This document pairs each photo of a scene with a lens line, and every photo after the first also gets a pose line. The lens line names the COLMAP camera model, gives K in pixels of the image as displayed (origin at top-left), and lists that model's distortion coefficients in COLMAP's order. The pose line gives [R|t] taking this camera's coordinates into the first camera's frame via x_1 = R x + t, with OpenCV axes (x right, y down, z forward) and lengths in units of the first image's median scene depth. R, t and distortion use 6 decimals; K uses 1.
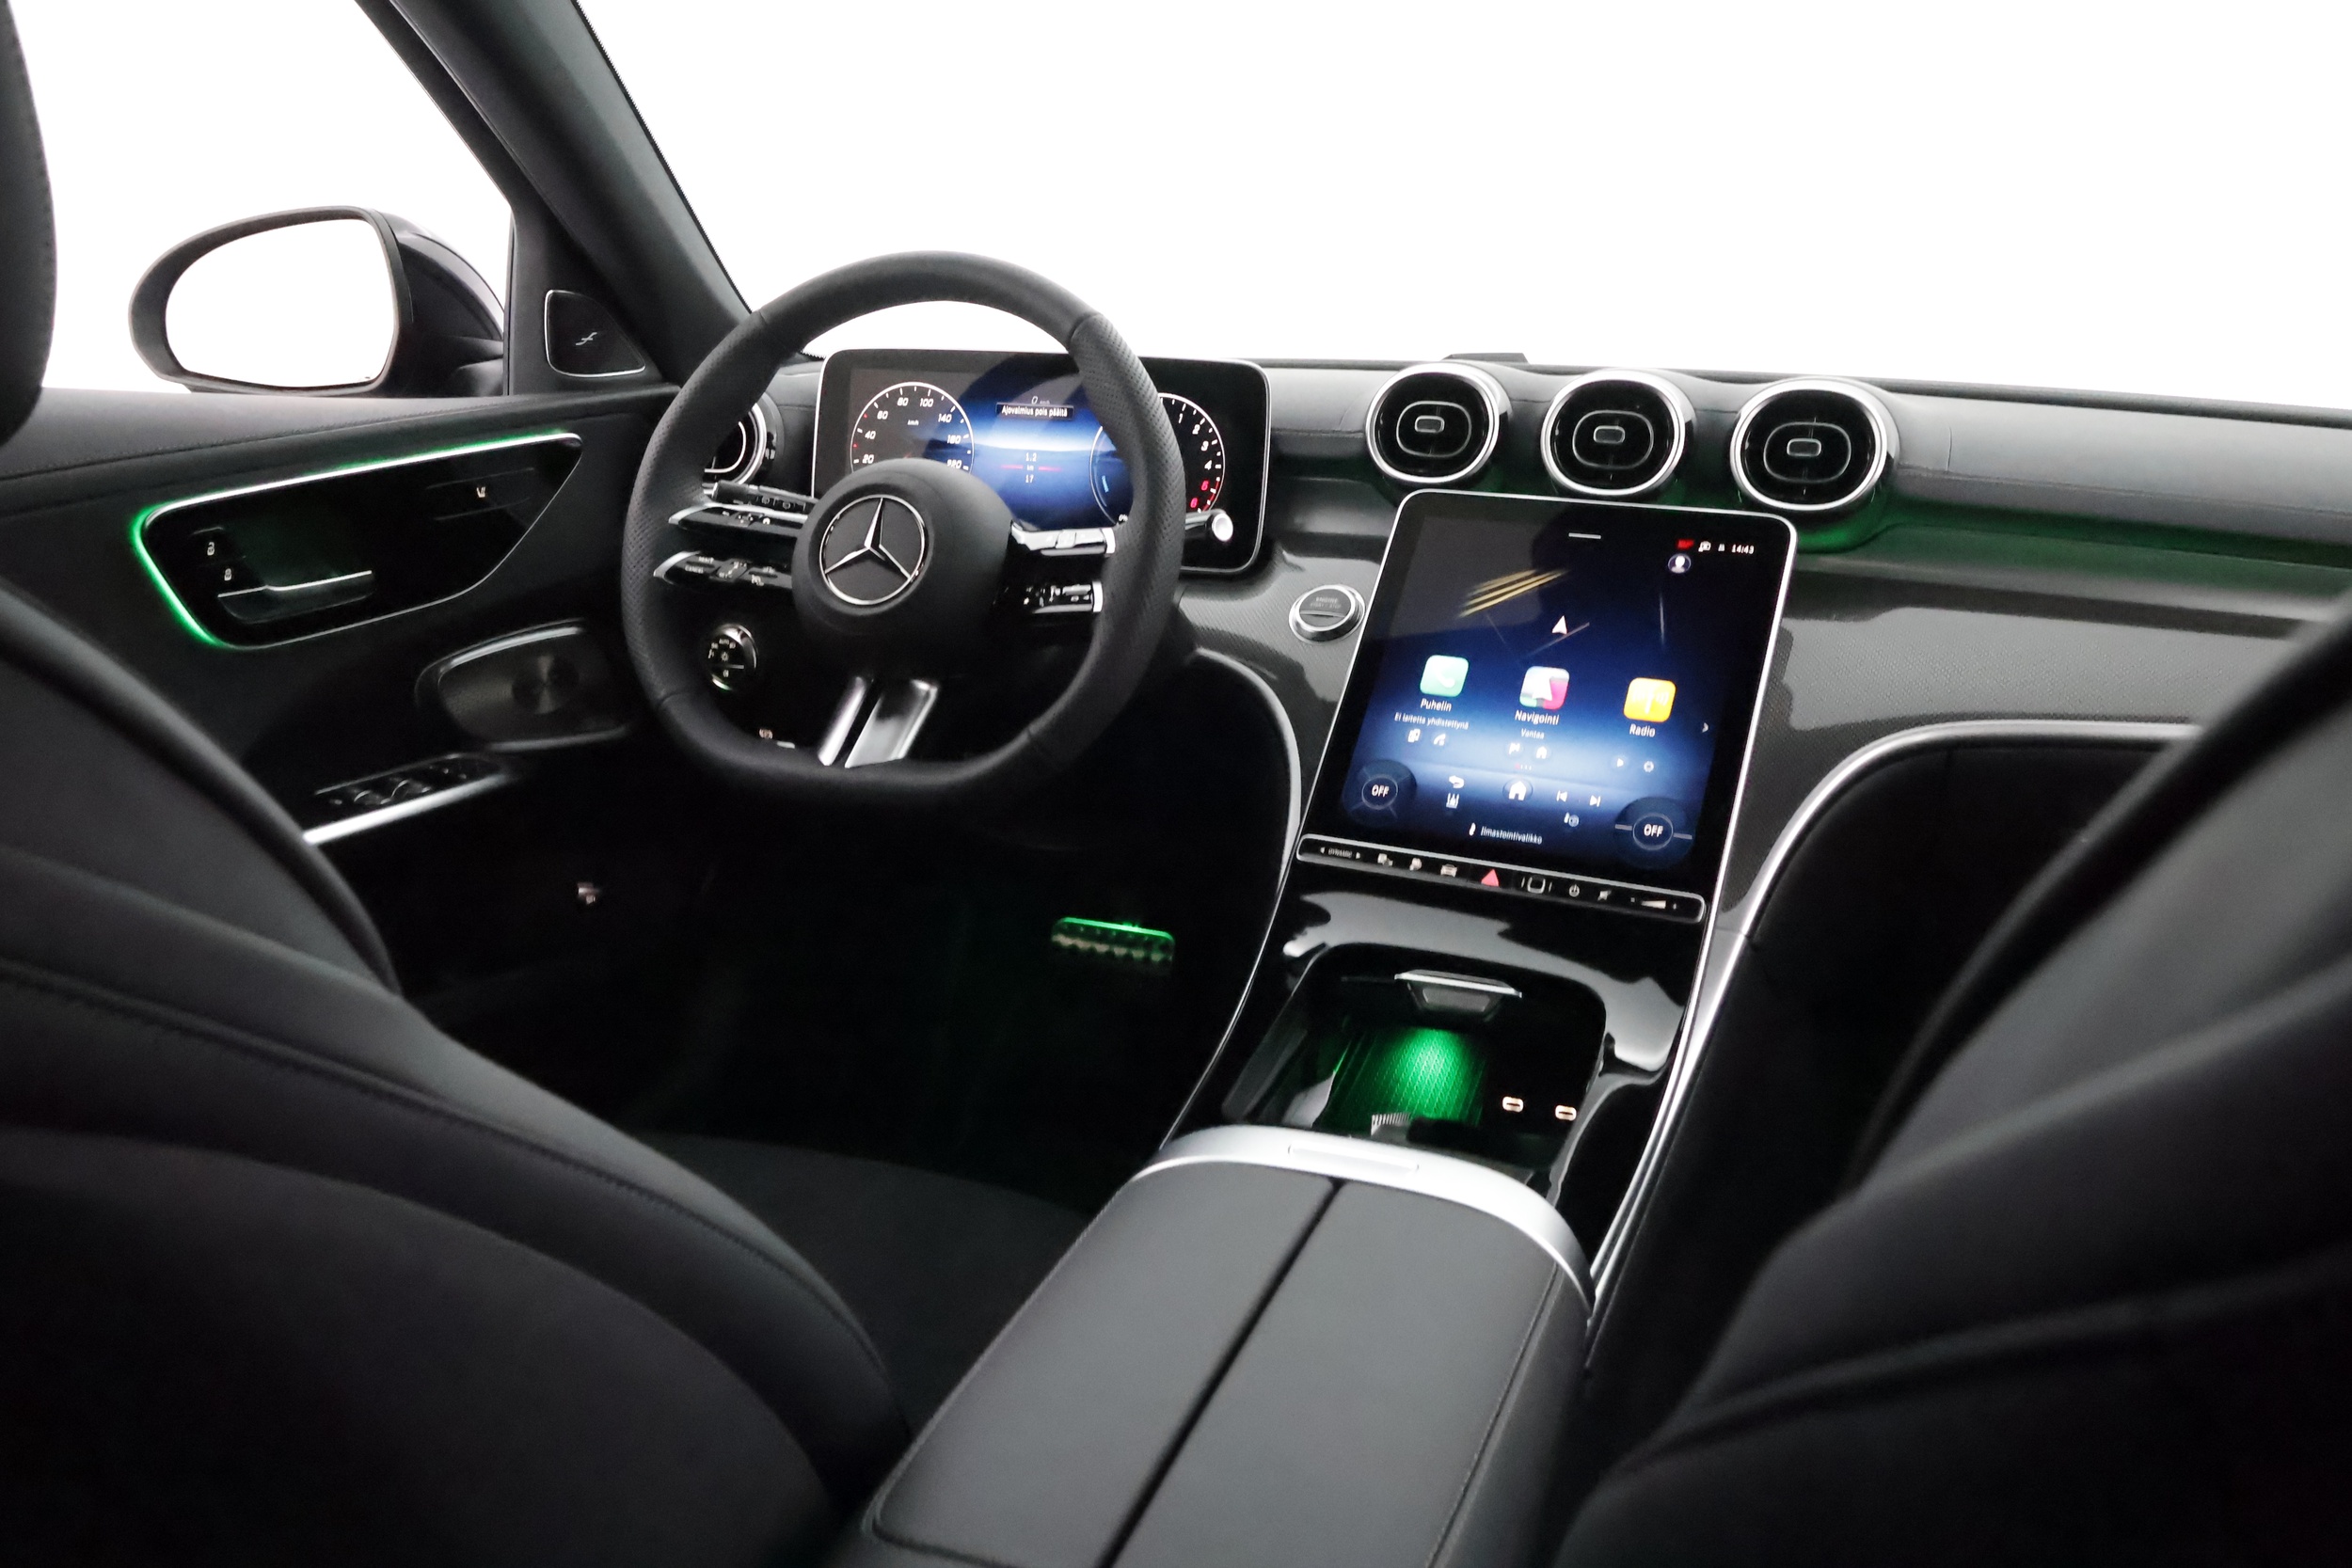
lens RADIAL K [[1848.5, 0, 1173.0], [0, 1848.5, 789.2], [0, 0, 1]] dist [-0.001858, 0.006848]
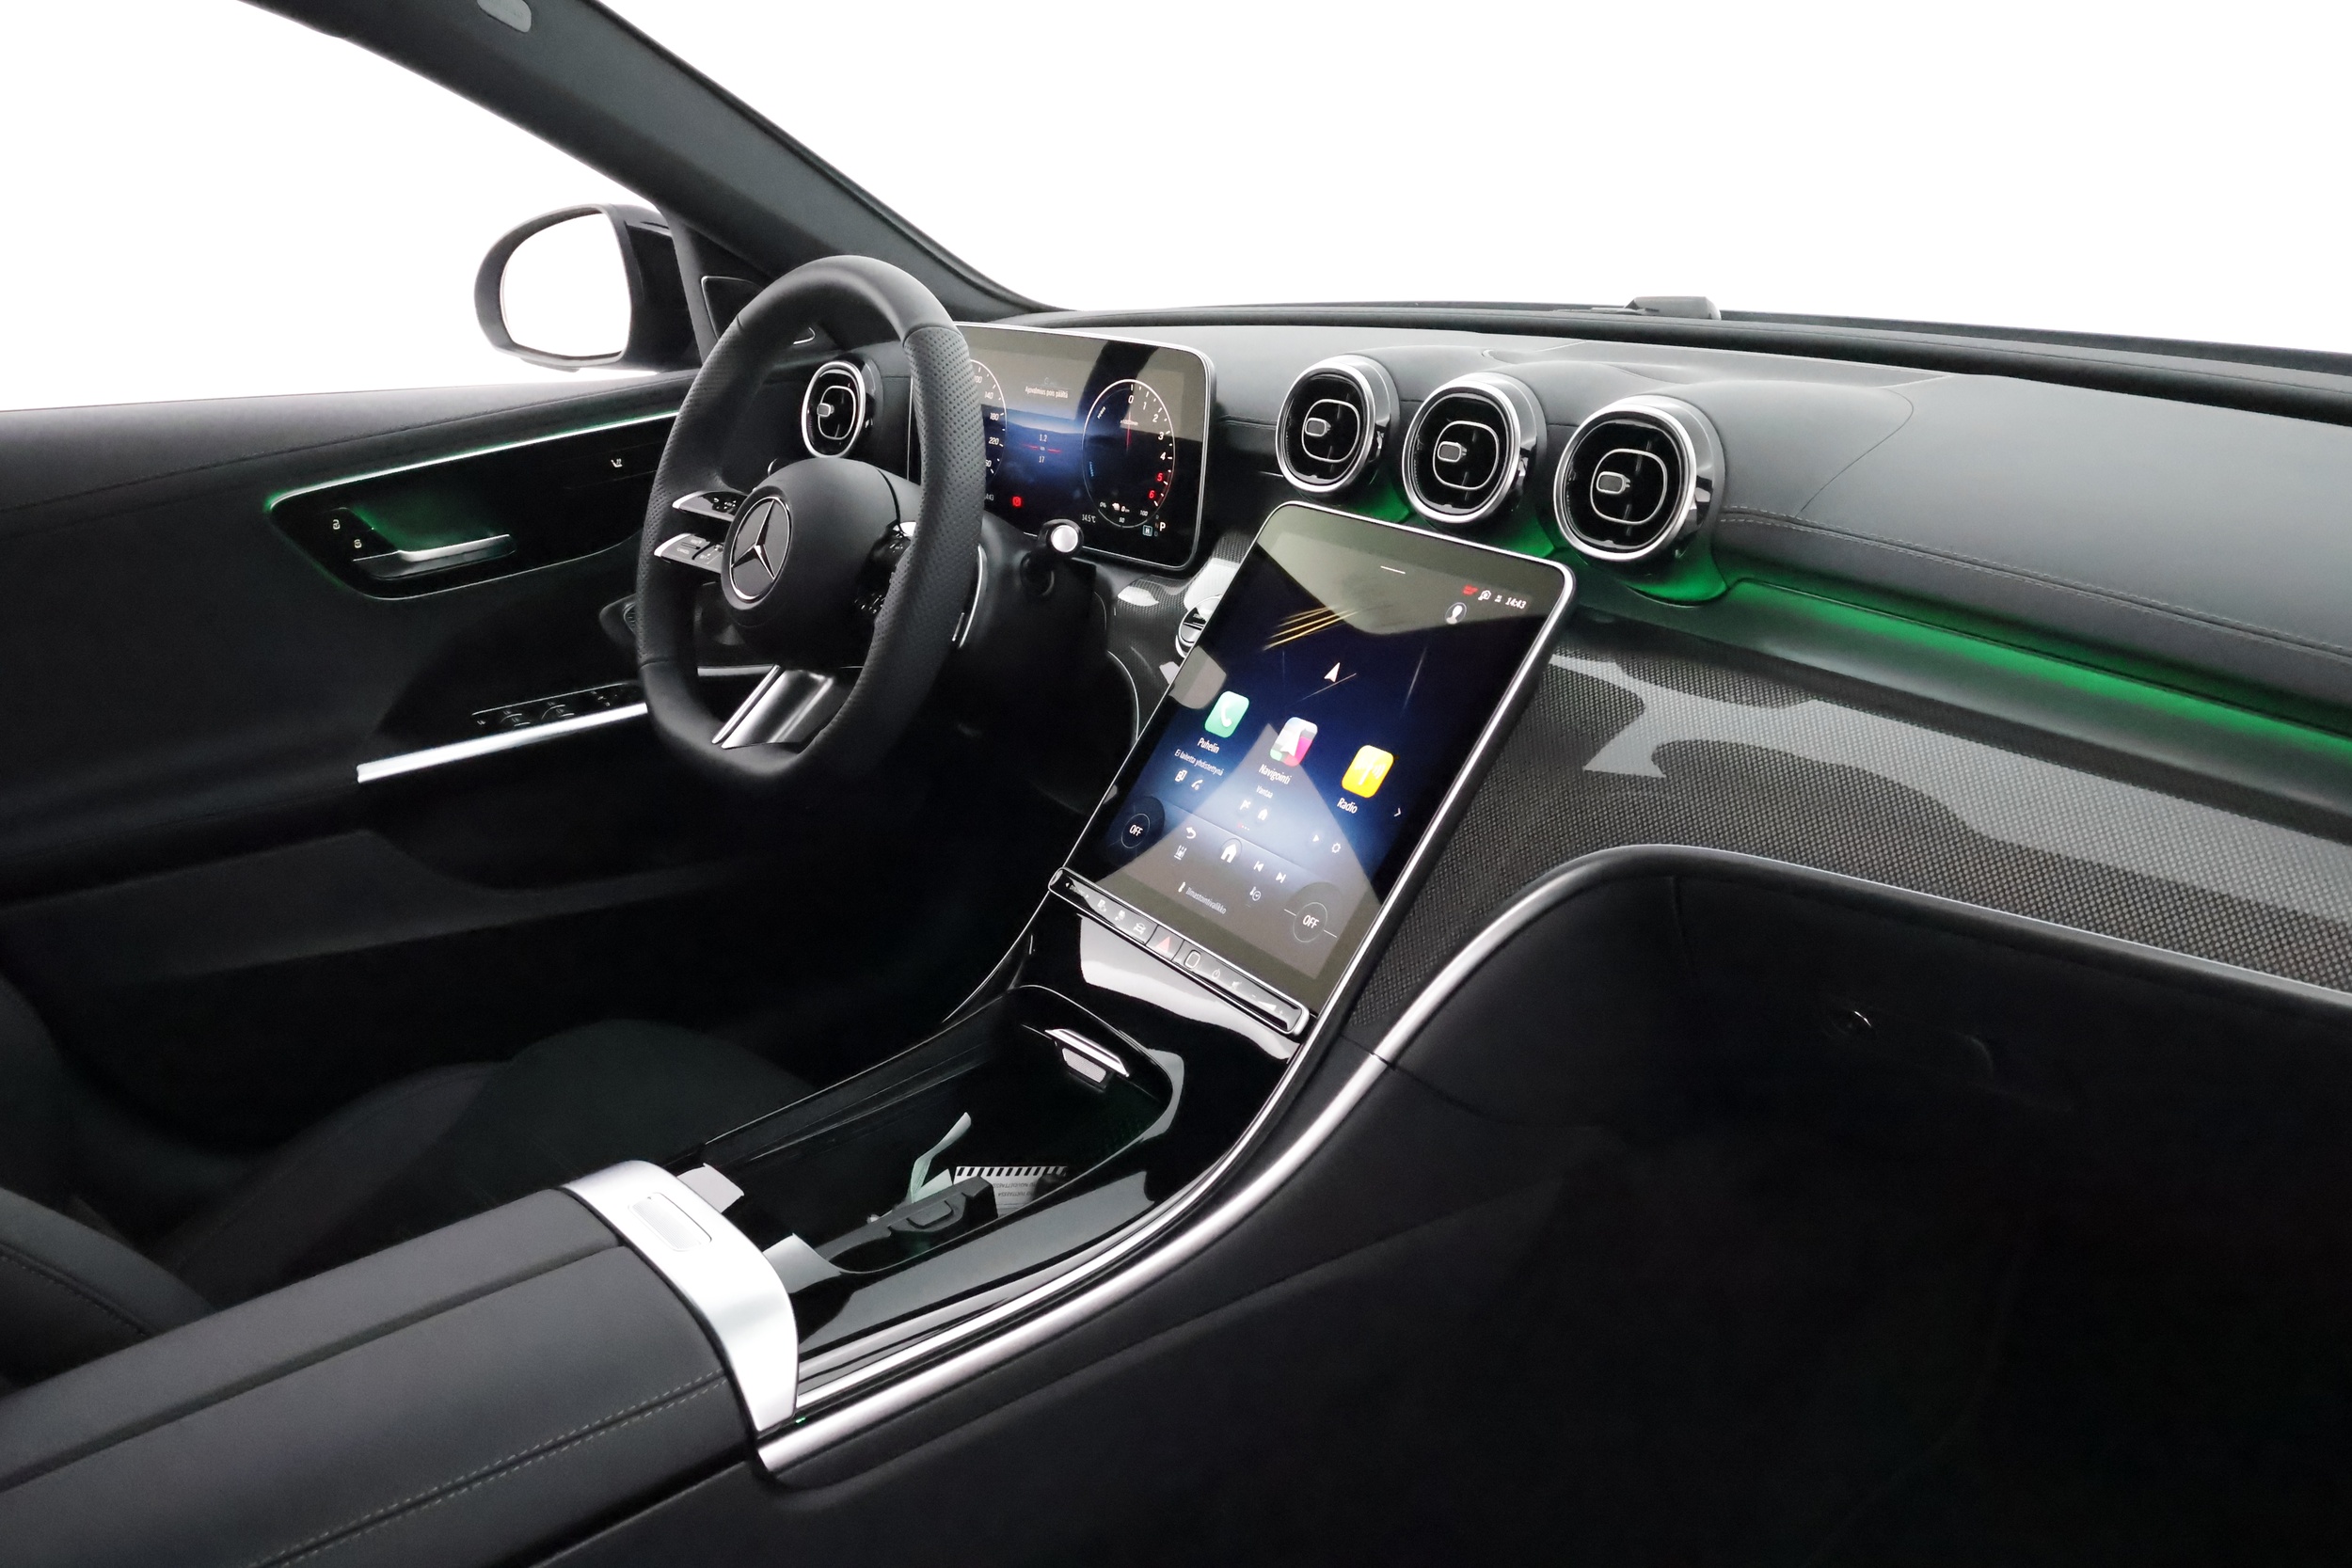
lens RADIAL K [[1848.5, 0, 1184.2], [0, 1848.5, 781.0], [0, 0, 1]] dist [-0.001858, 0.006848]
pose [[0.864391, 0.114089, -0.489705, 0.563344], [-0.066970, 0.991364, 0.112753, -0.125862], [0.498340, -0.064667, 0.864567, 0.171717]]
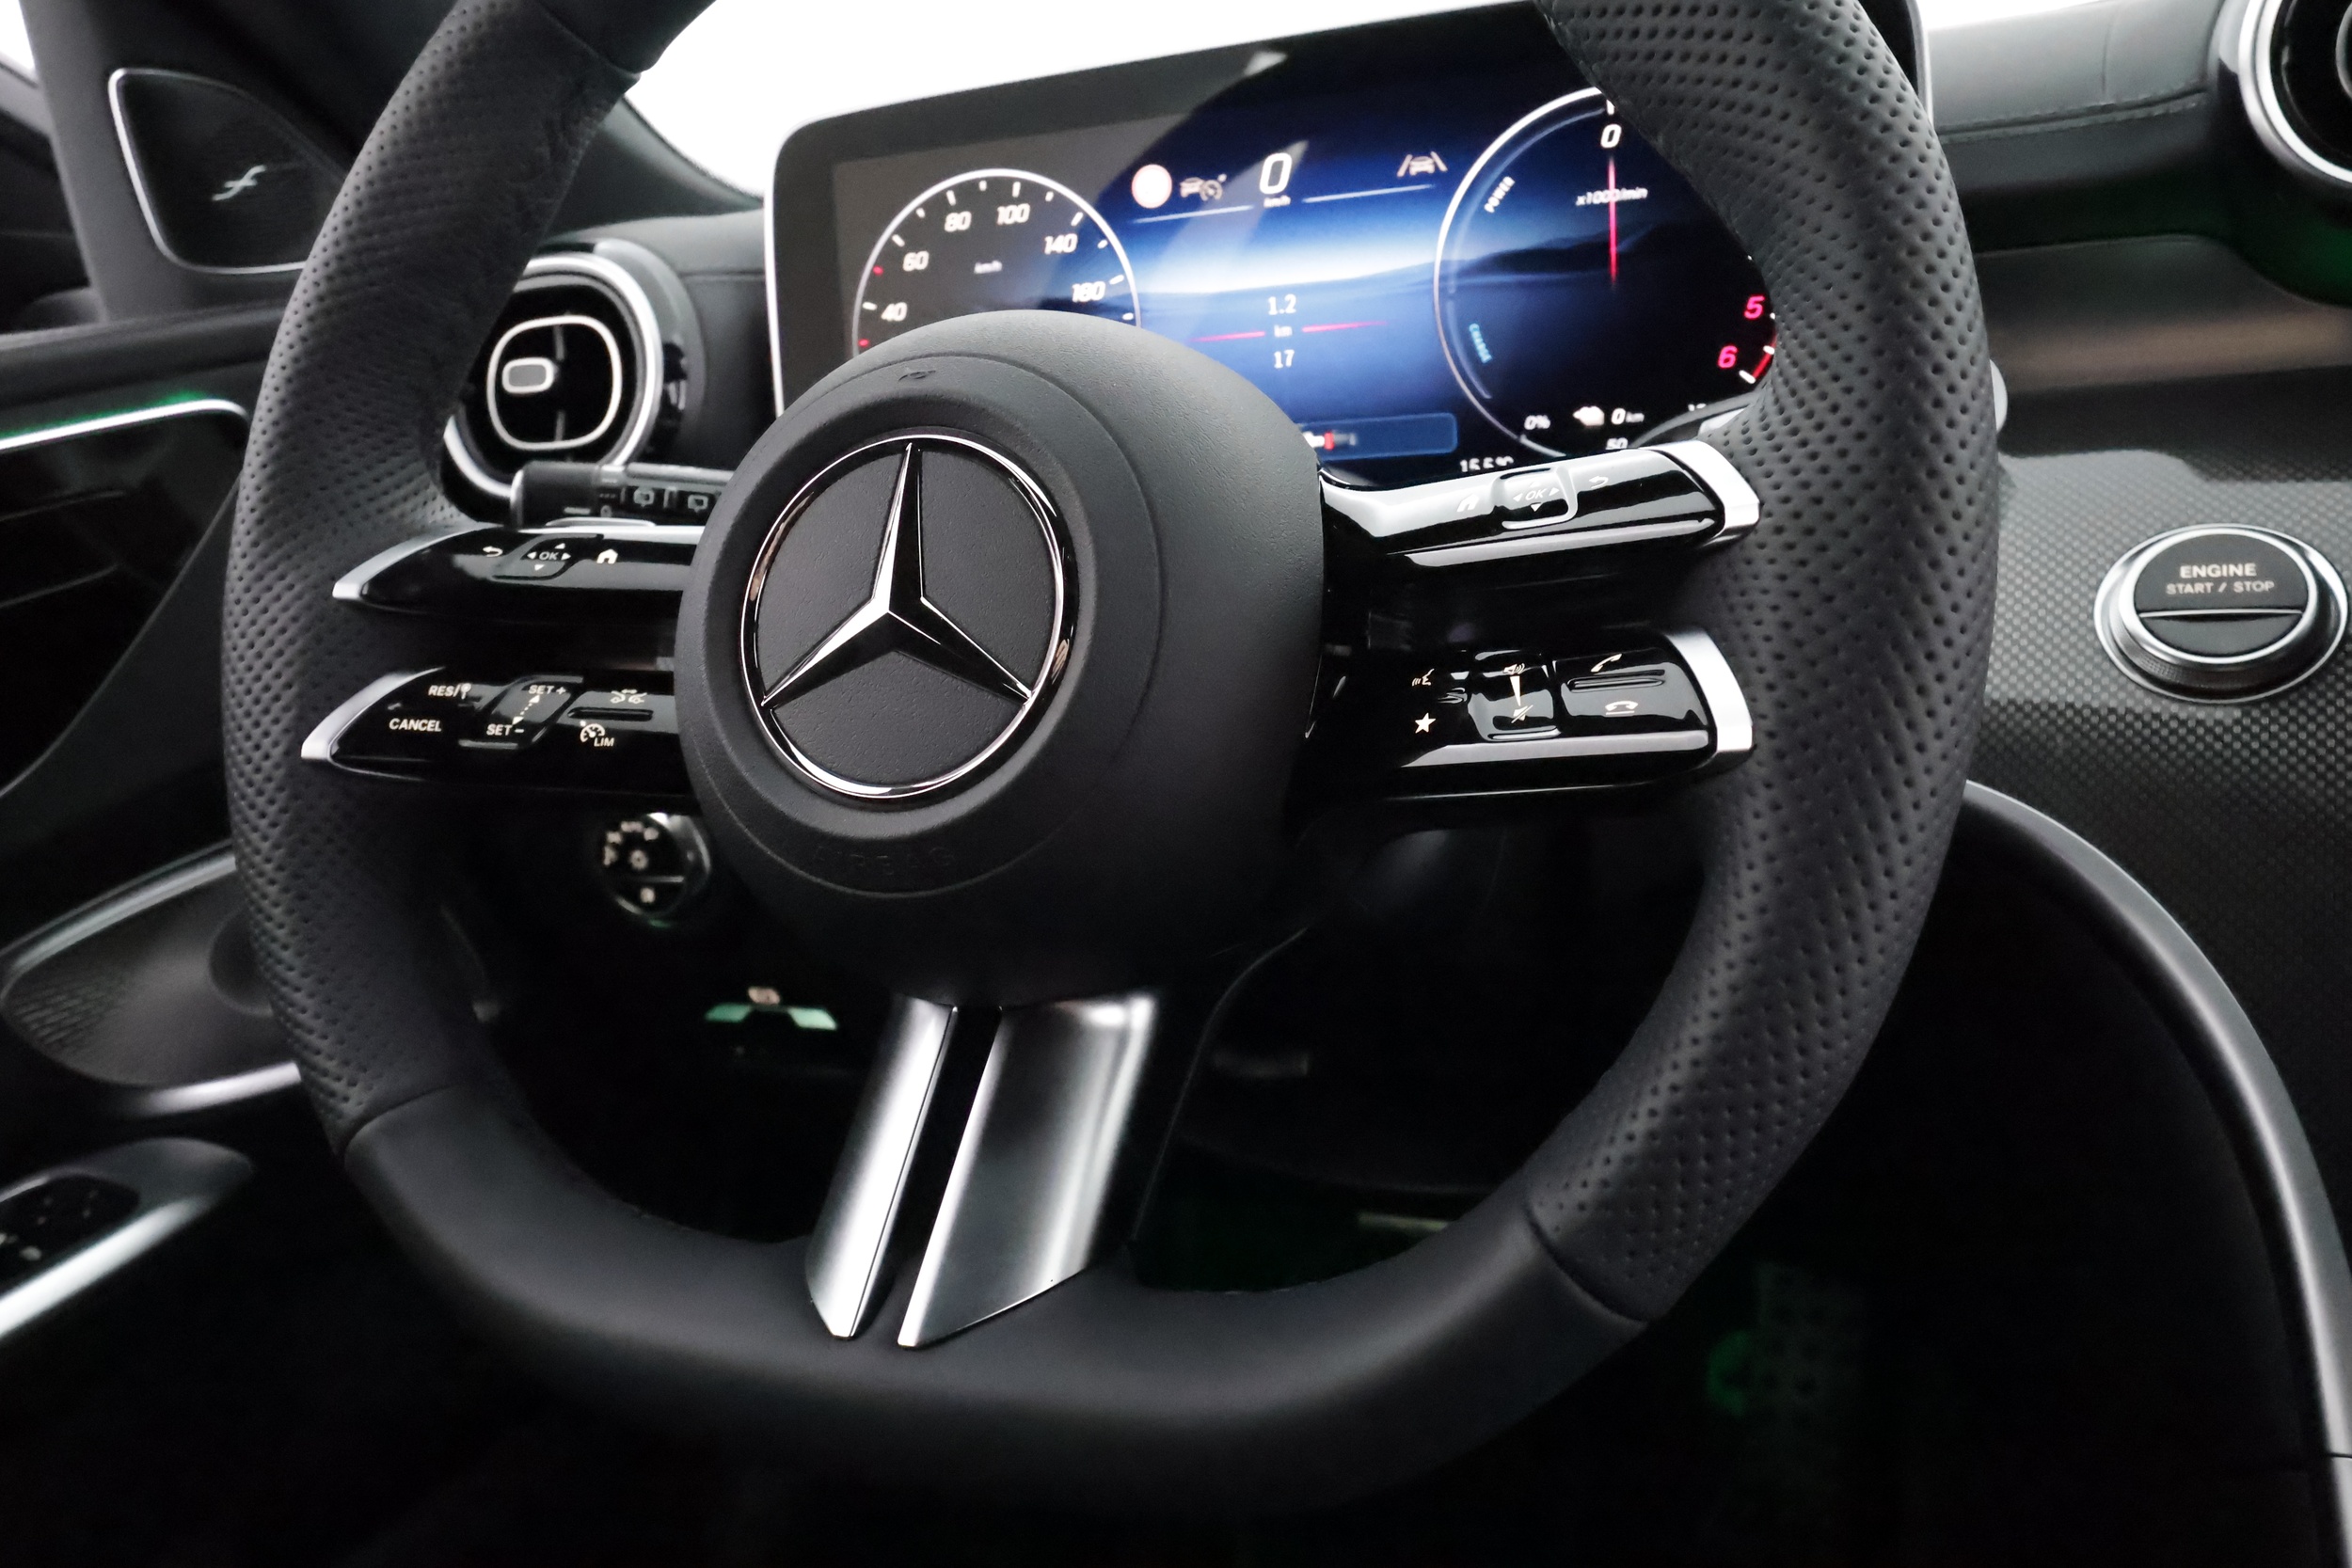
lens RADIAL K [[1848.5, 0, 1185.6], [0, 1848.5, 790.3], [0, 0, 1]] dist [-0.001858, 0.006848]
pose [[0.990058, -0.121778, -0.070398, -0.091695], [0.123855, 0.991962, 0.025915, -0.096668], [0.066676, -0.034376, 0.997182, 0.656323]]
